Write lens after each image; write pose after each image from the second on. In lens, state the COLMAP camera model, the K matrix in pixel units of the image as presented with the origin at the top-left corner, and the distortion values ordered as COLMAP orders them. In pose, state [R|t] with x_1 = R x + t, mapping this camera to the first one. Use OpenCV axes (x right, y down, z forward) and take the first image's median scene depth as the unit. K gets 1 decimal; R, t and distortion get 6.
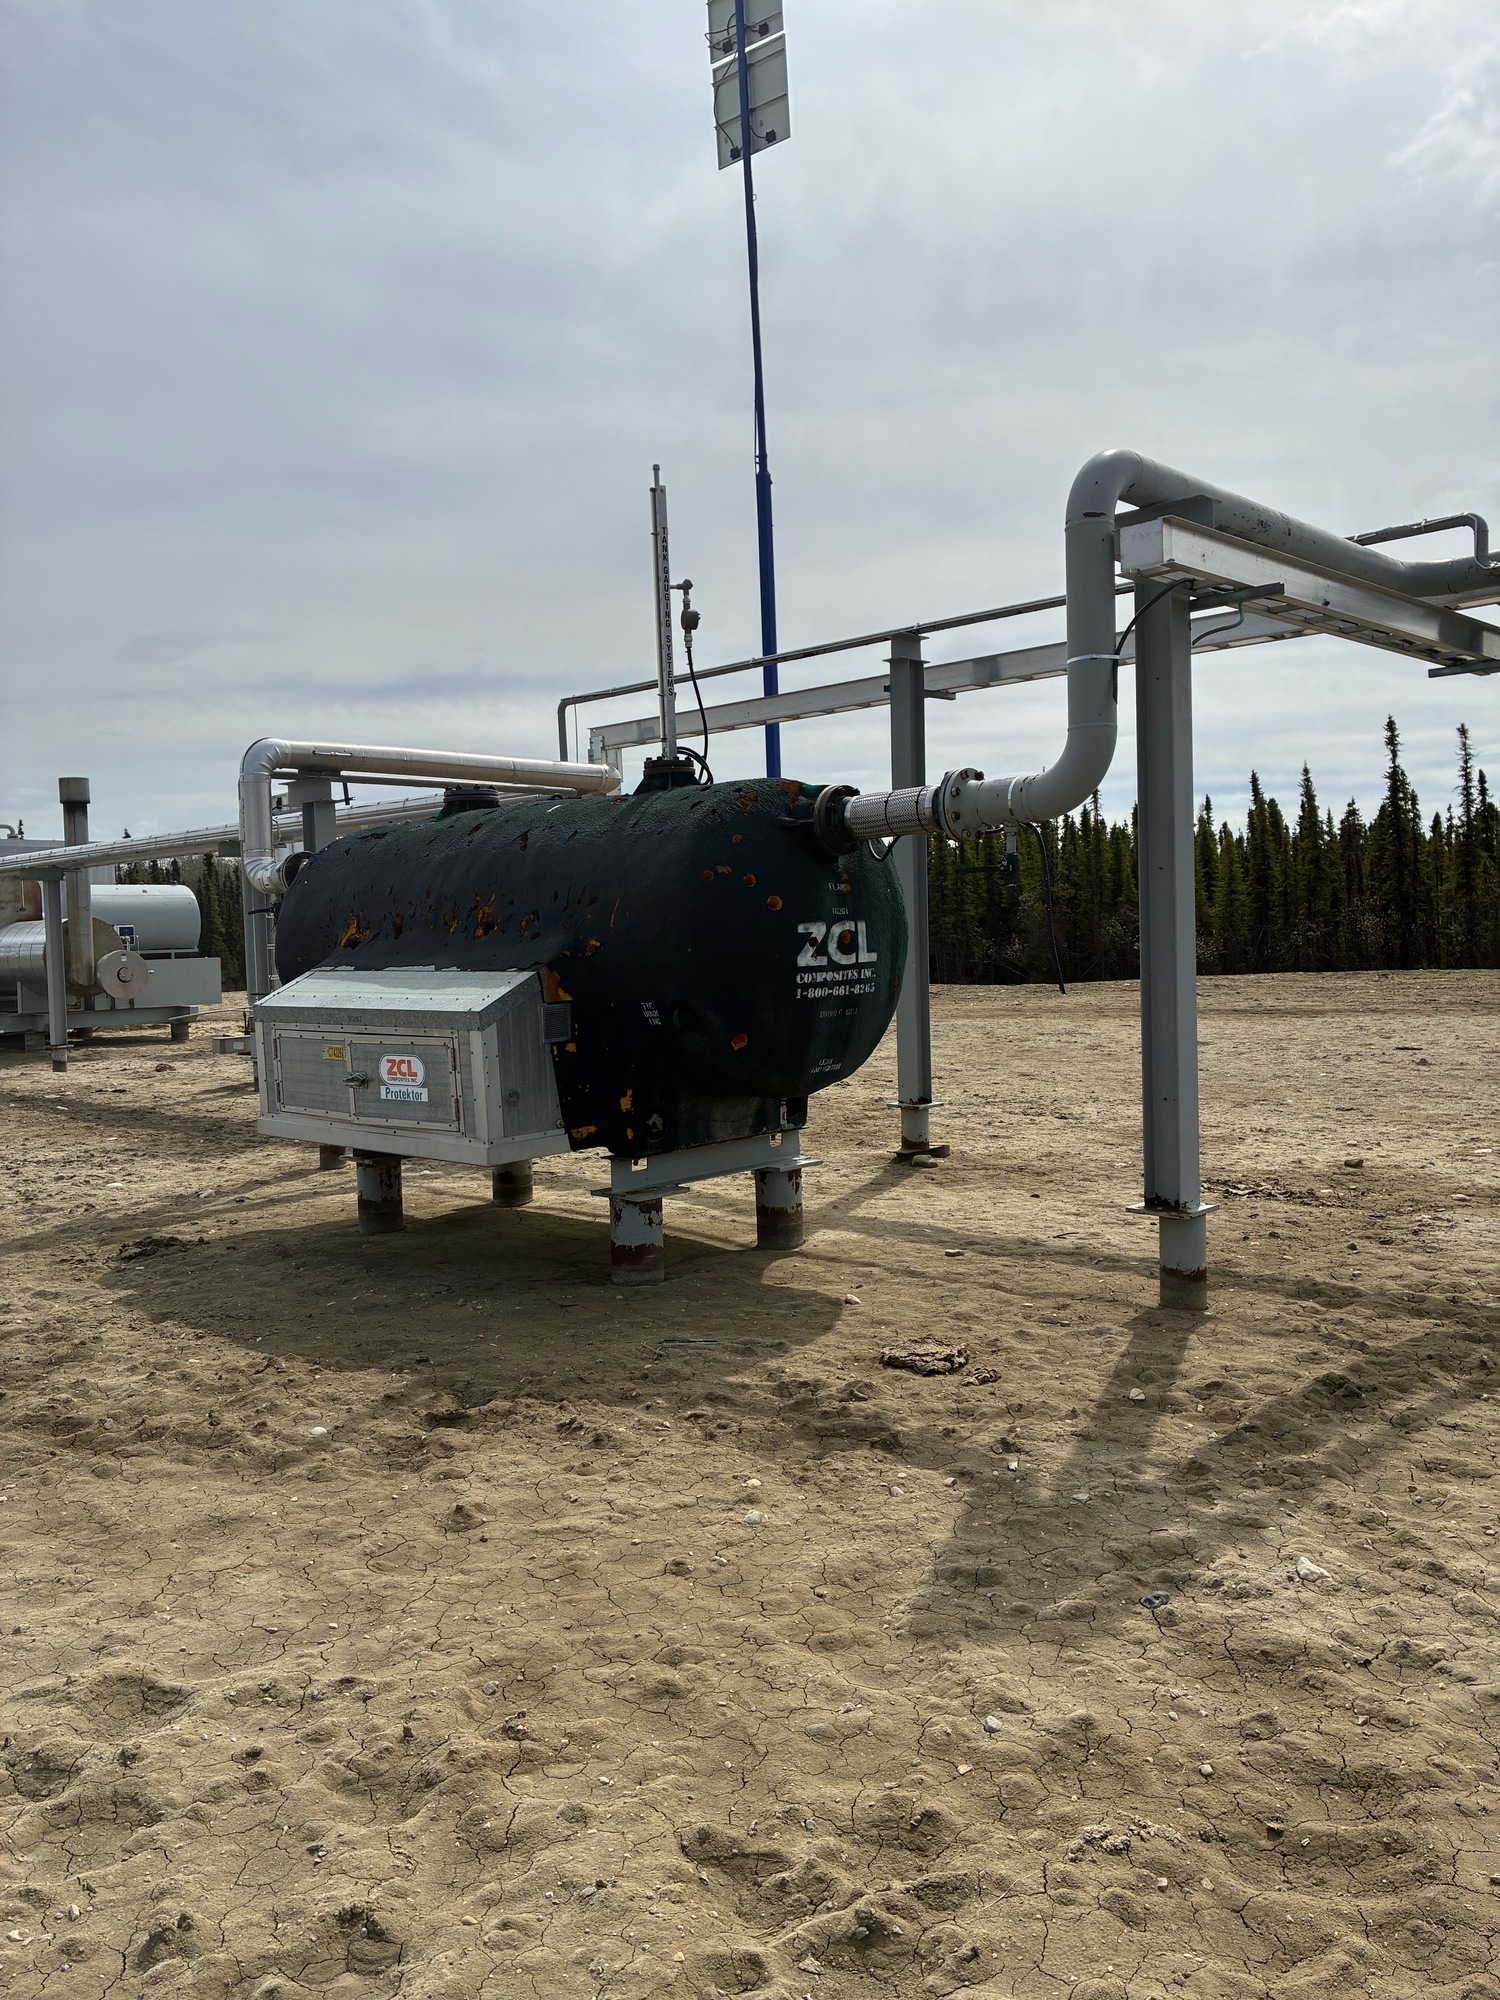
lens RADIAL K [[1531.8, 0, 717.8], [0, 1531.8, 1004.8], [0, 0, 1]] dist [0.052399, -0.061758]
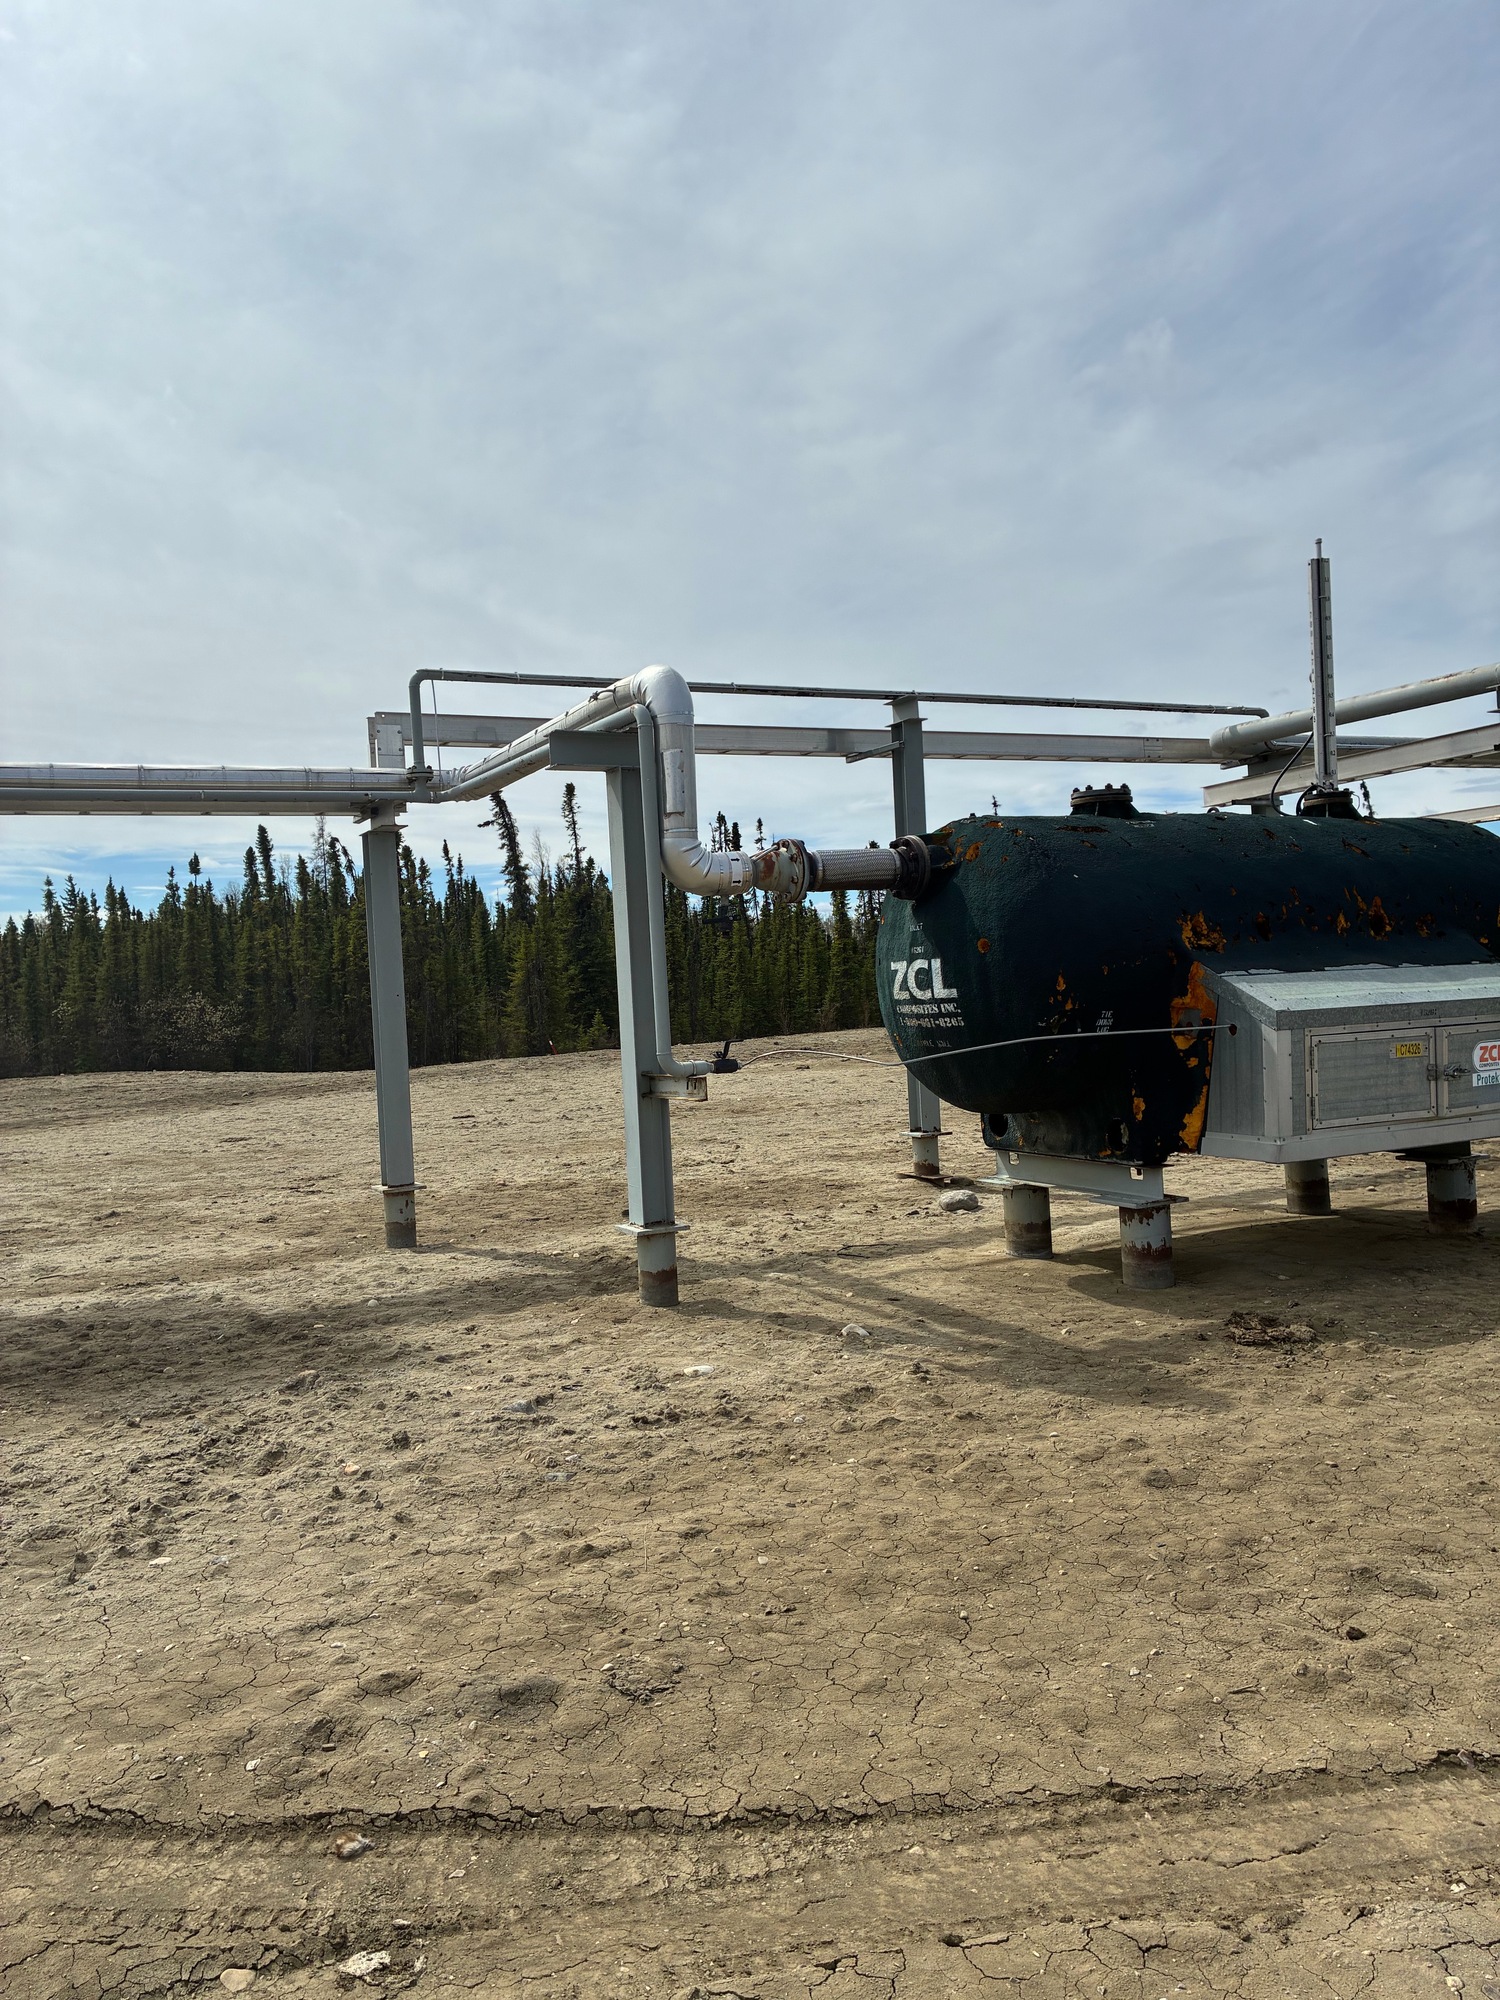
lens RADIAL K [[1531.8, 0, 717.8], [0, 1531.8, 1004.8], [0, 0, 1]] dist [0.052399, -0.061758]
pose [[0.315986, 0.006494, 0.948742, -0.958088], [0.082099, 0.996039, -0.034161, 0.000786], [-0.945205, 0.088686, 0.314201, 0.815407]]
